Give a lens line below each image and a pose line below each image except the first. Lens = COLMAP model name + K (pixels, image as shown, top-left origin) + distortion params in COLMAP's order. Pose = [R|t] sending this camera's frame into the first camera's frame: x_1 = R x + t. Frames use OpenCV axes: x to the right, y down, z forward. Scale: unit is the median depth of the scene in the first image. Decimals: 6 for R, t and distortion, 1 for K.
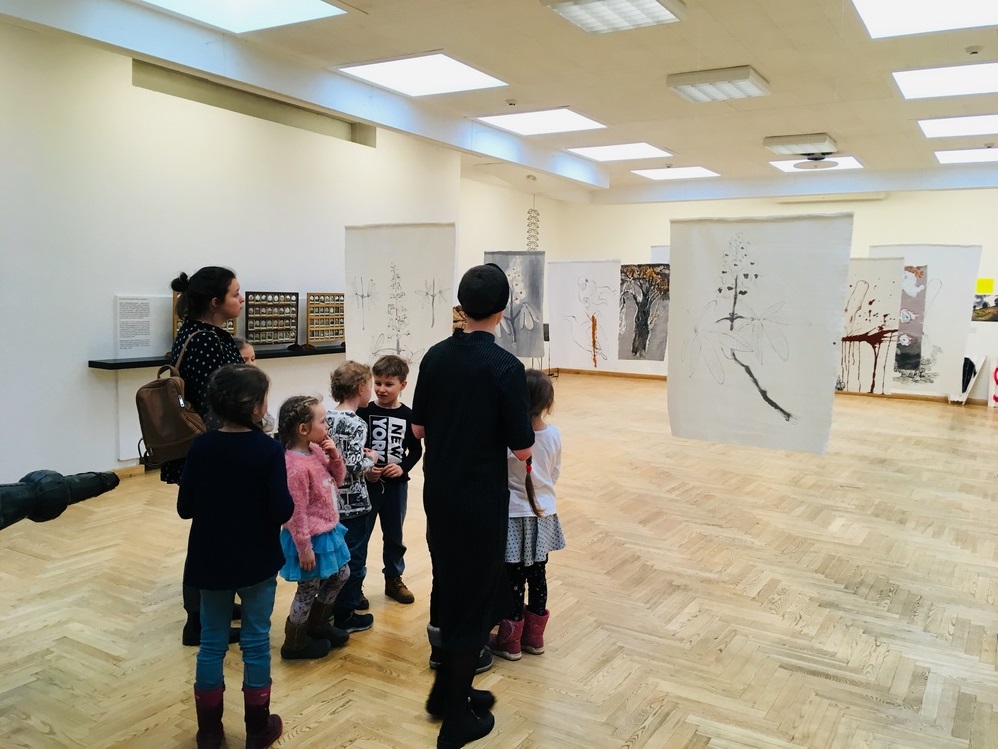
lens RADIAL K [[830.1, 0, 499.0], [0, 830.1, 373.5], [0, 0, 1]] dist [0.088678, -0.124762]
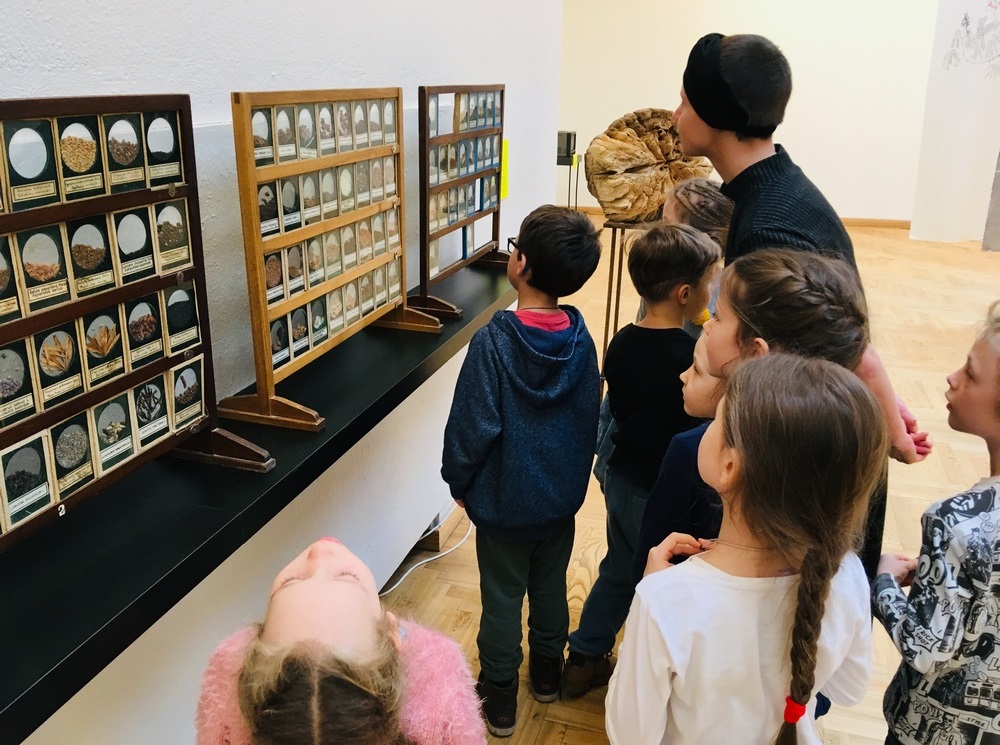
lens RADIAL K [[831.8, 0, 503.5], [0, 831.8, 373.5], [0, 0, 1]] dist [0.088678, -0.124762]
pose [[0.968567, -0.087133, 0.232992, -0.229141], [0.025185, 0.966181, 0.256631, -0.087823], [-0.247474, -0.242696, 0.938006, 0.852872]]
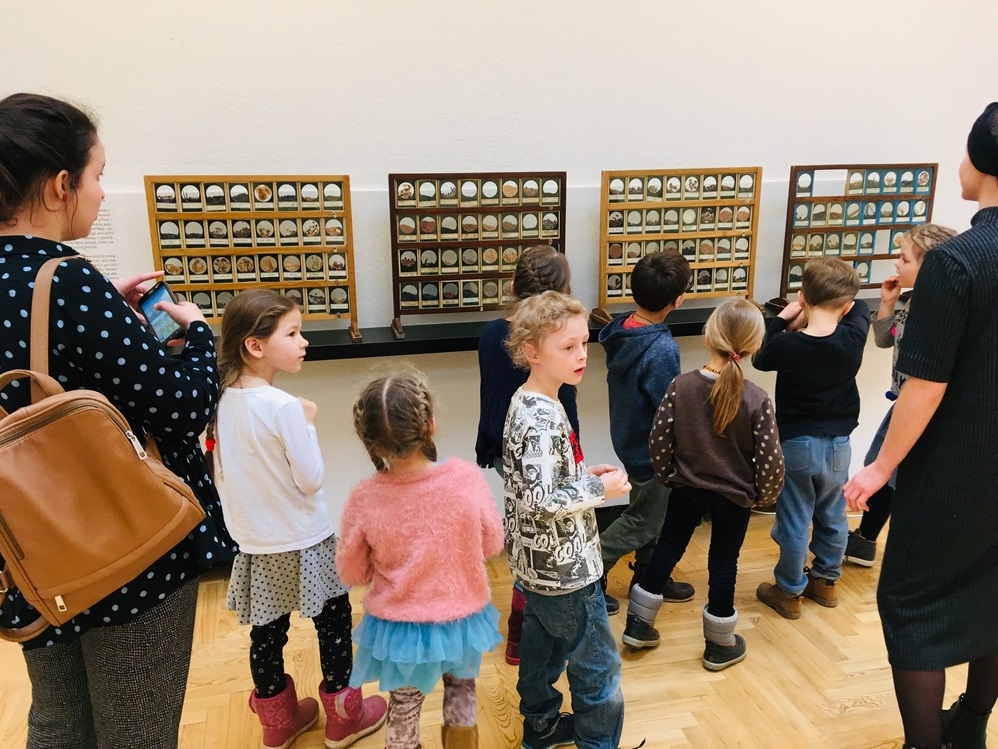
lens RADIAL K [[830.1, 0, 503.2], [0, 830.1, 375.3], [0, 0, 1]] dist [0.088678, -0.124762]
pose [[0.676034, 0.148639, -0.721723, 0.020151], [-0.041425, 0.985561, 0.164174, -0.068648], [0.735705, -0.081090, 0.672430, 0.735279]]
